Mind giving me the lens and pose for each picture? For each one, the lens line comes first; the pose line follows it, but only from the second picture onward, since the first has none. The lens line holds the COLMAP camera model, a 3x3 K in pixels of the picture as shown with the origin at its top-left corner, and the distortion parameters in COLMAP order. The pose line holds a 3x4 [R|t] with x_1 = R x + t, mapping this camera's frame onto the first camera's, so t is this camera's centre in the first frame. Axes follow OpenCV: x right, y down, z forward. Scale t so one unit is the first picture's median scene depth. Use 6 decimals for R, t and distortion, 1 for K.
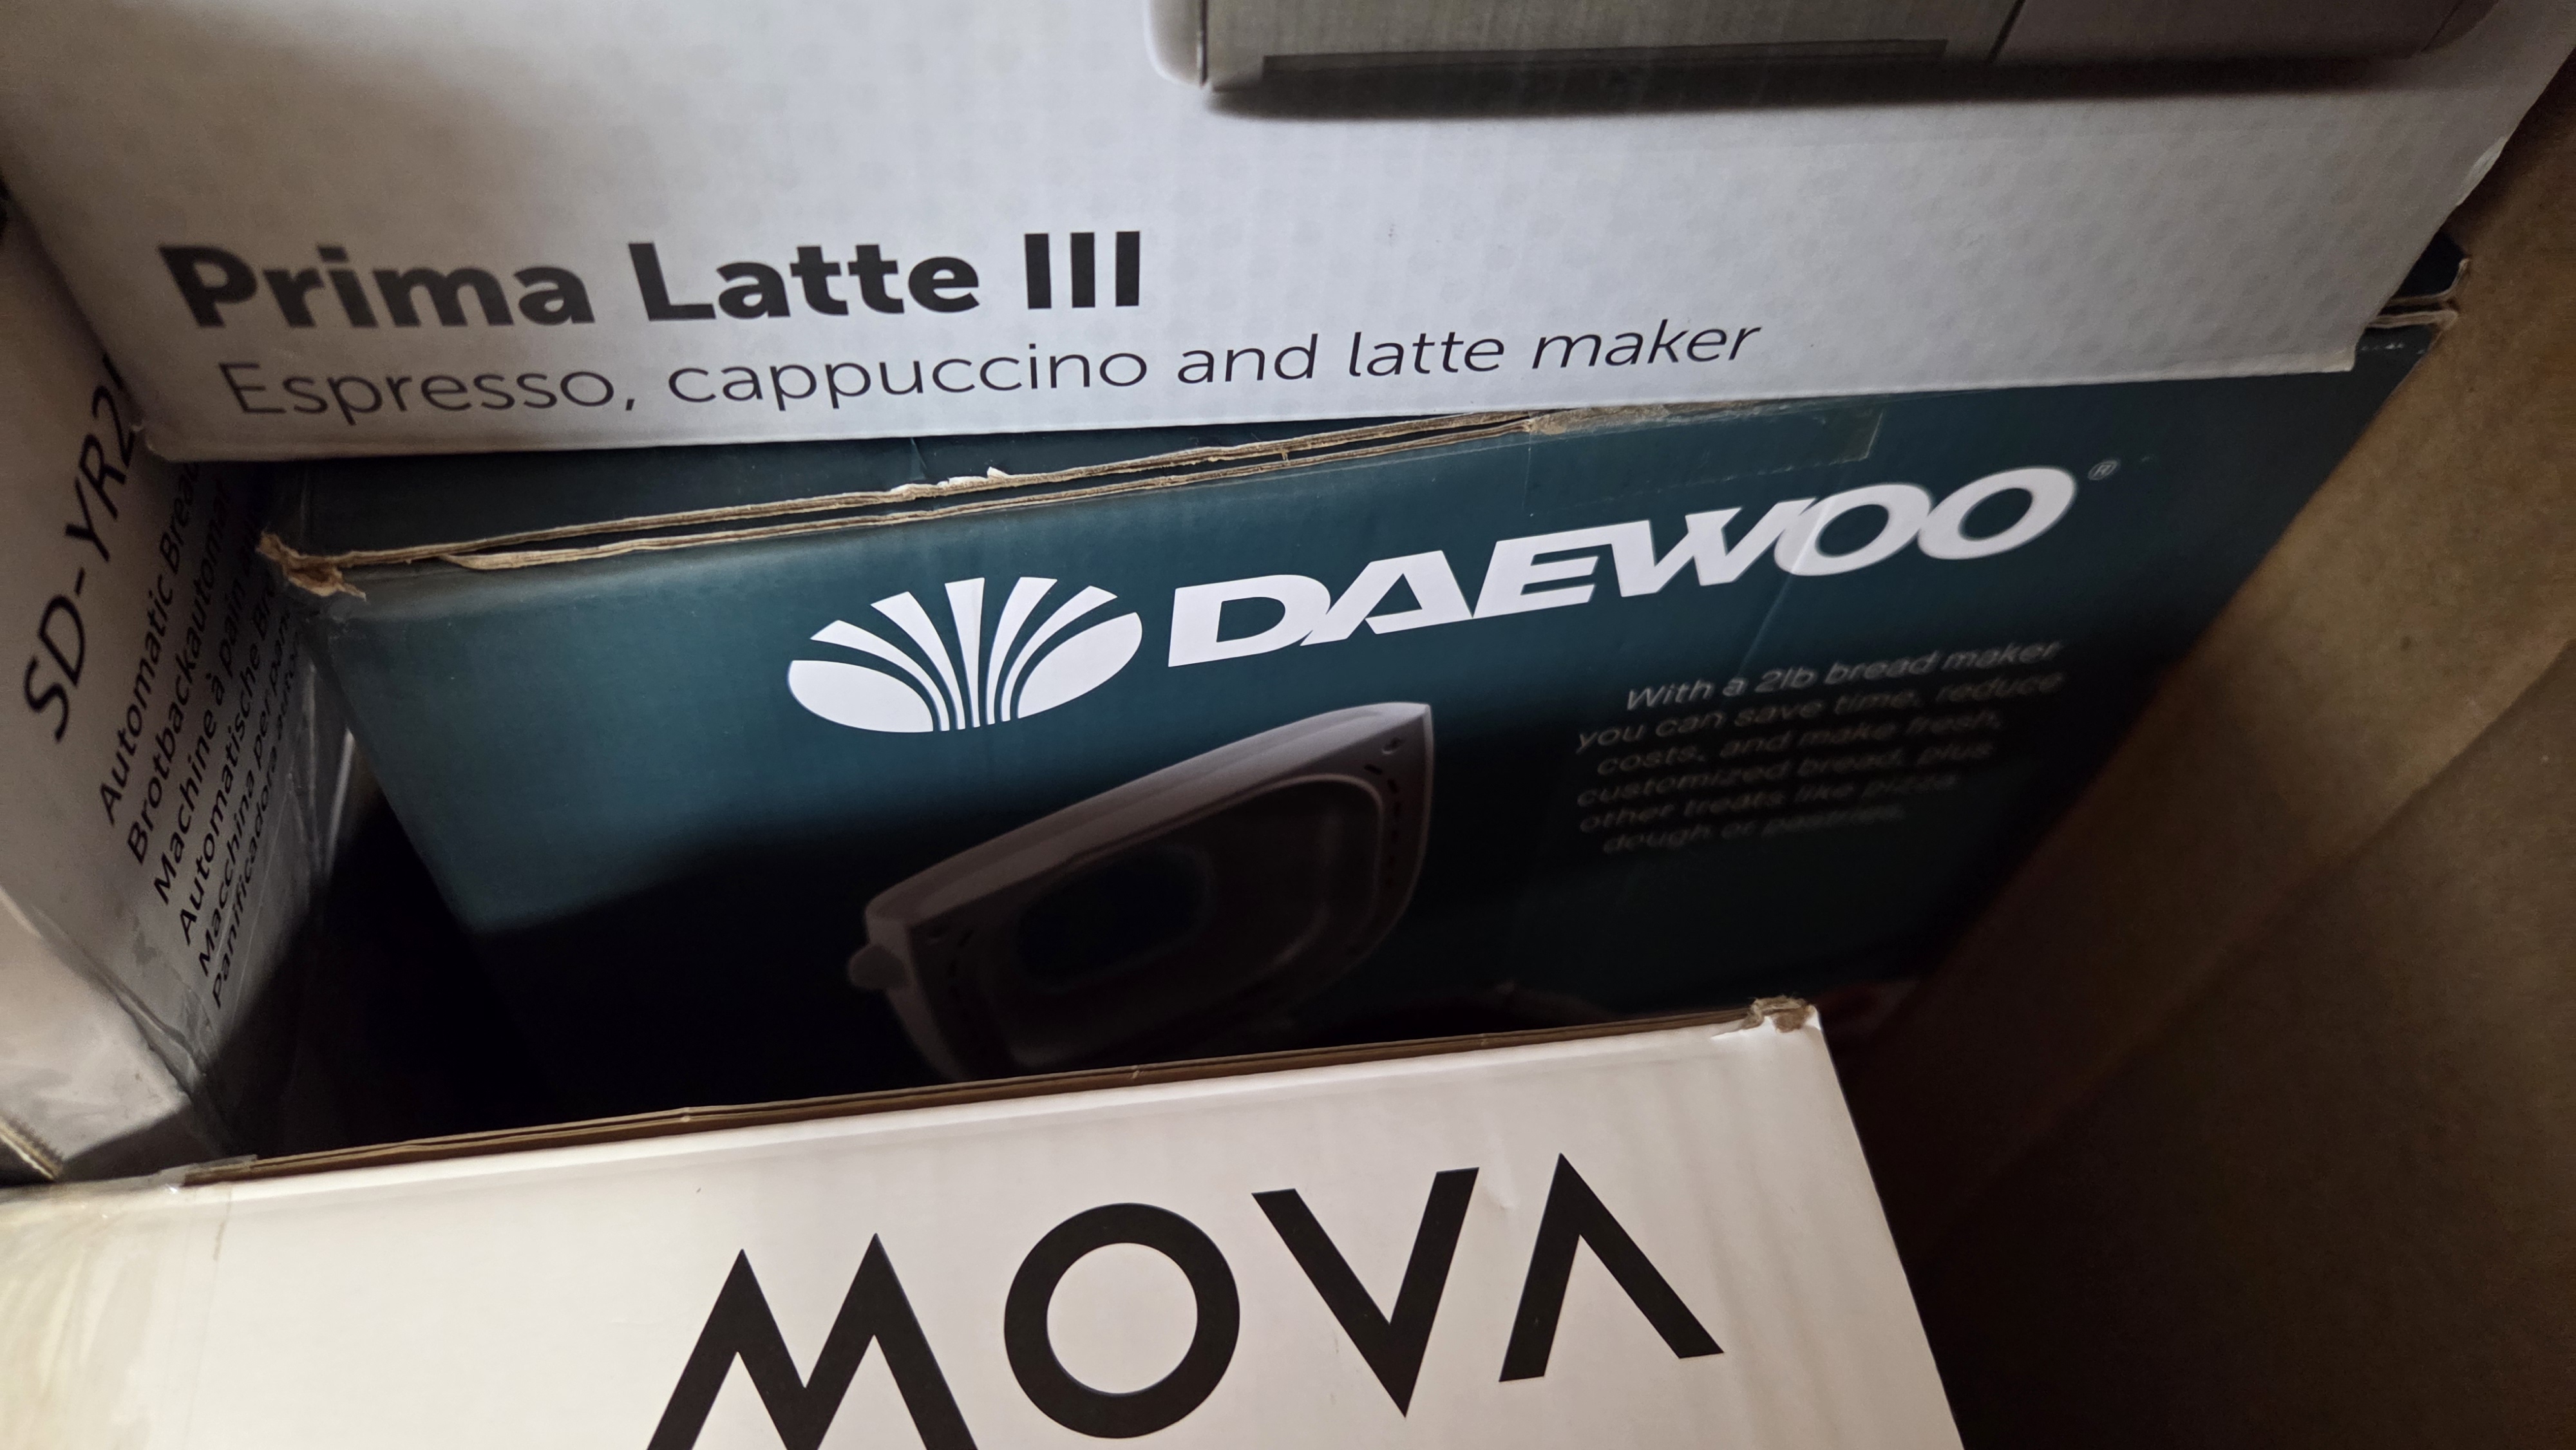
lens RADIAL K [[1697.0, 0, 1288.0], [0, 1697.0, 725.0], [0, 0, 1]] dist [0.047783, -0.064233]
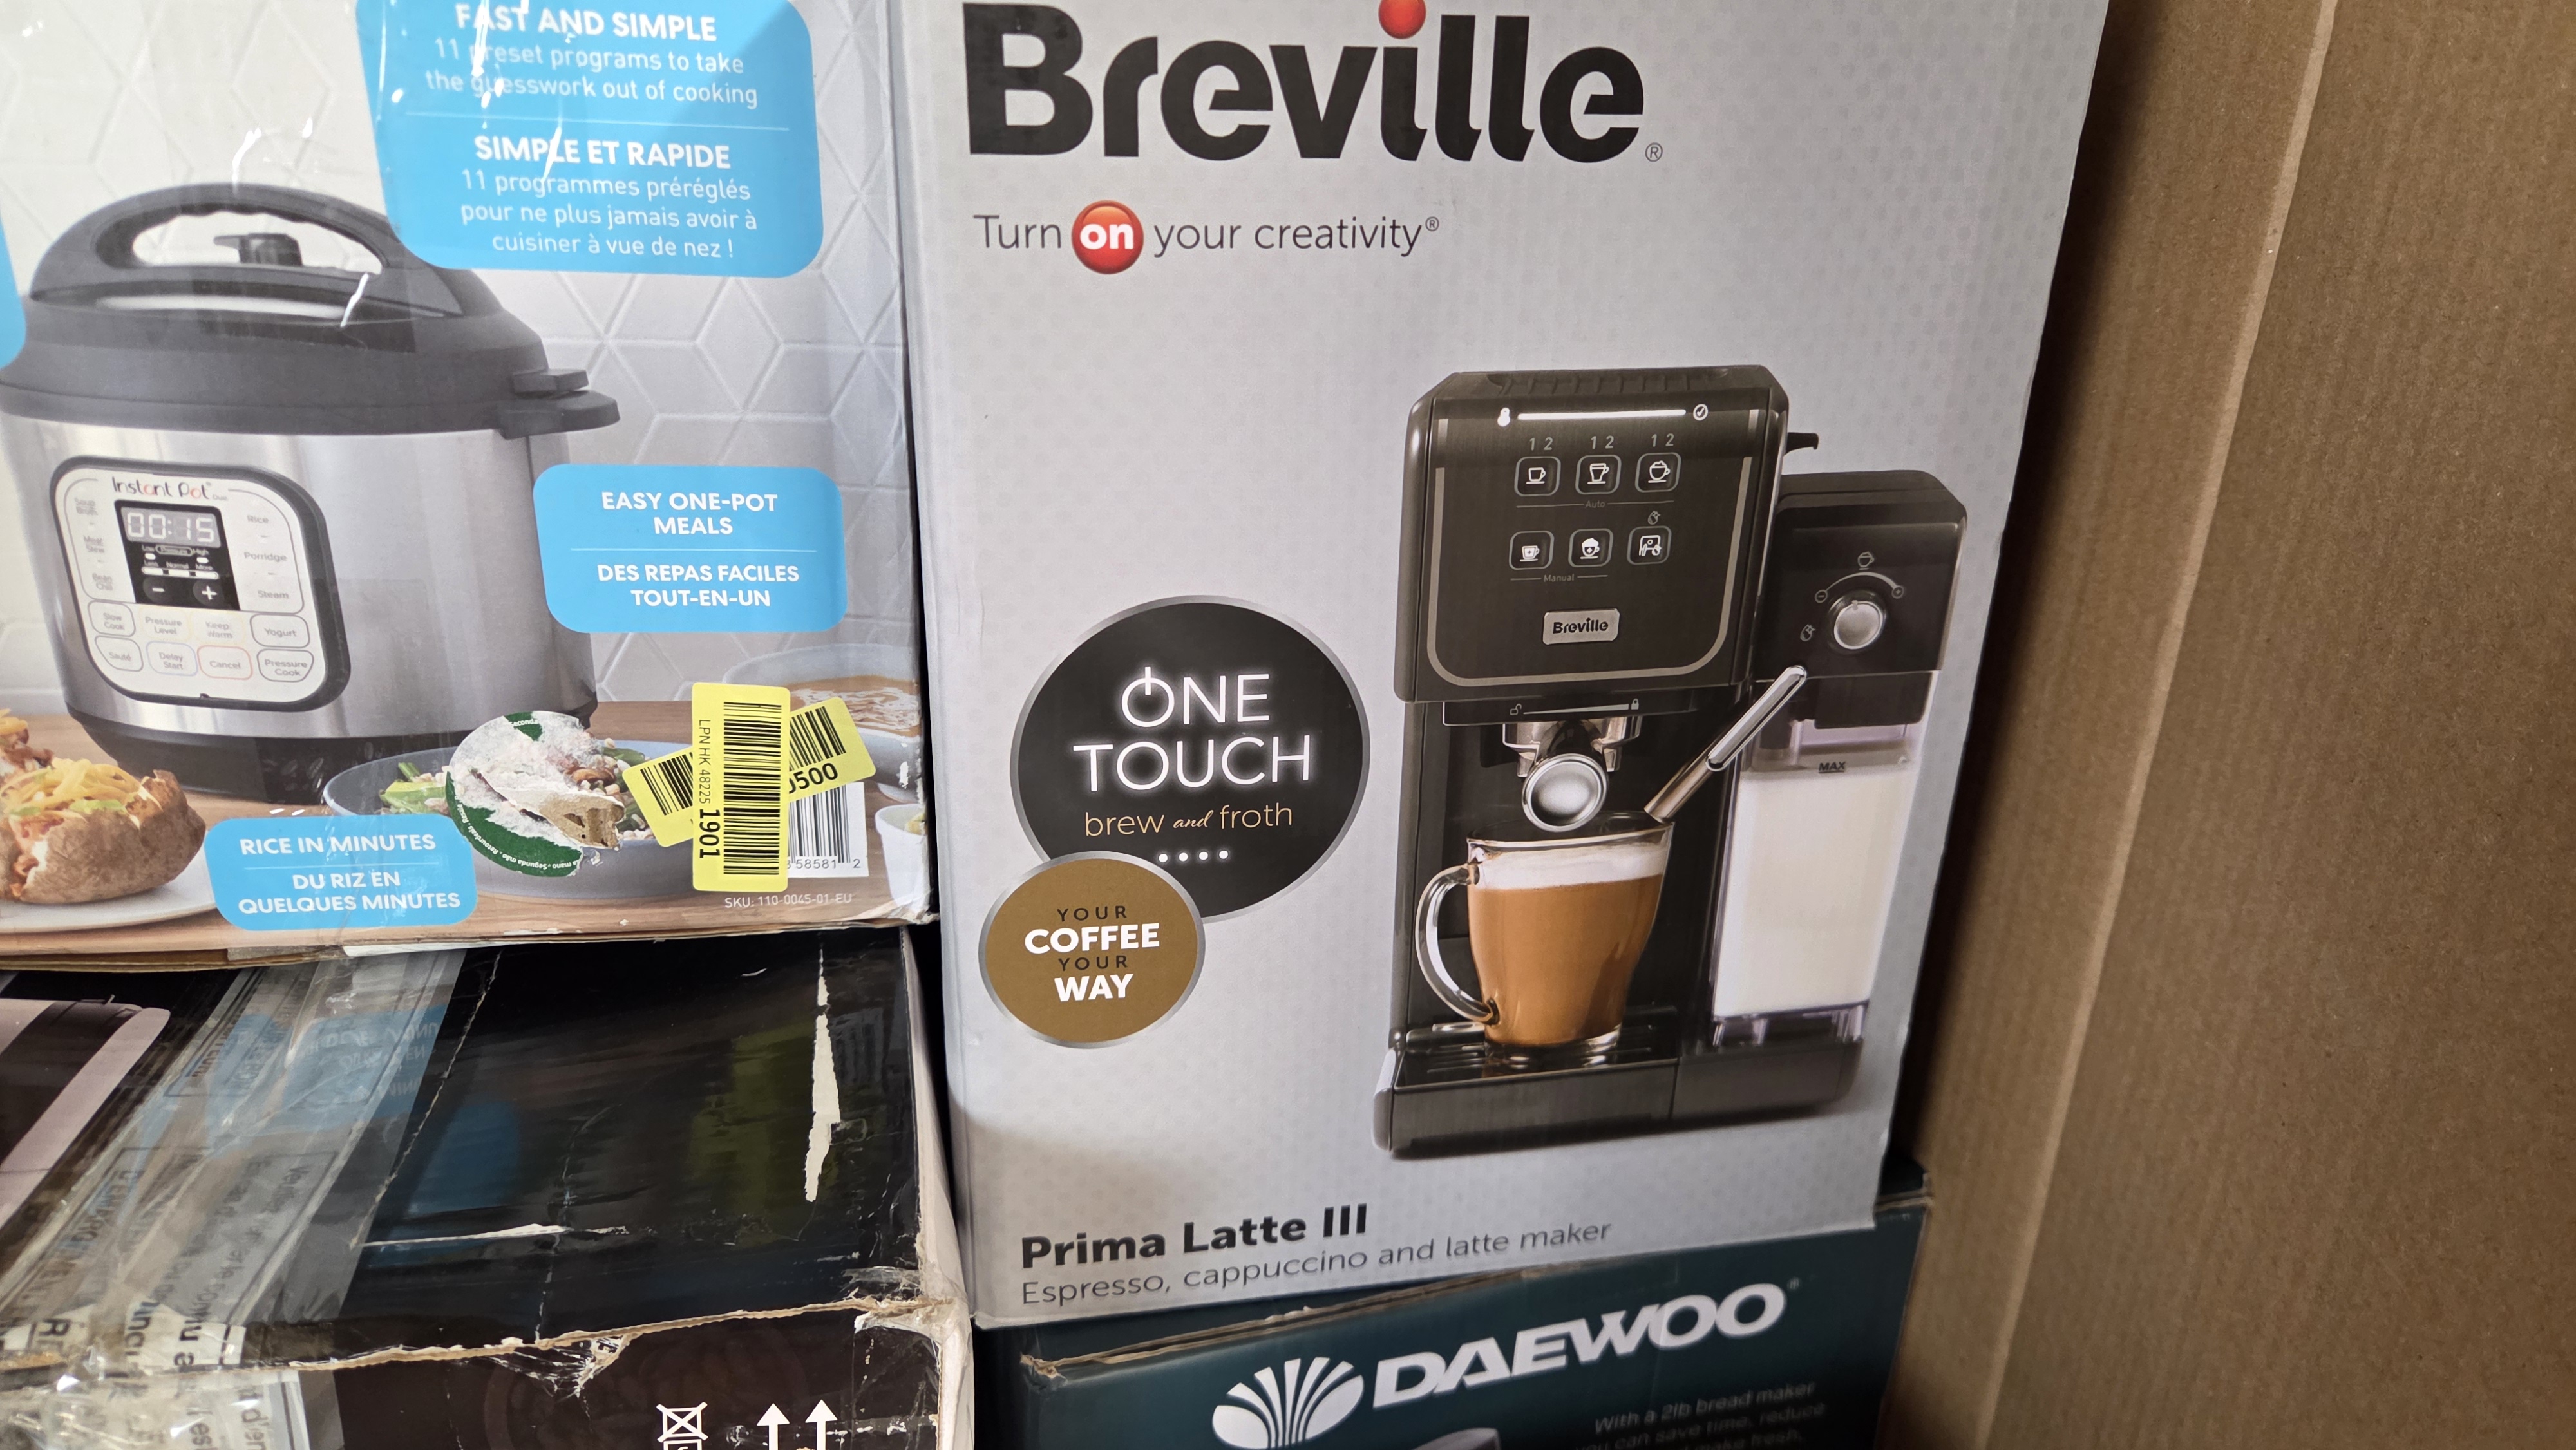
lens RADIAL K [[1697.0, 0, 1288.0], [0, 1697.0, 725.0], [0, 0, 1]] dist [0.047783, -0.064233]
pose [[0.997108, -0.069116, 0.031607, -0.208353], [0.075365, 0.845603, -0.528466, 0.409279], [0.009798, 0.529319, 0.848366, -1.429018]]
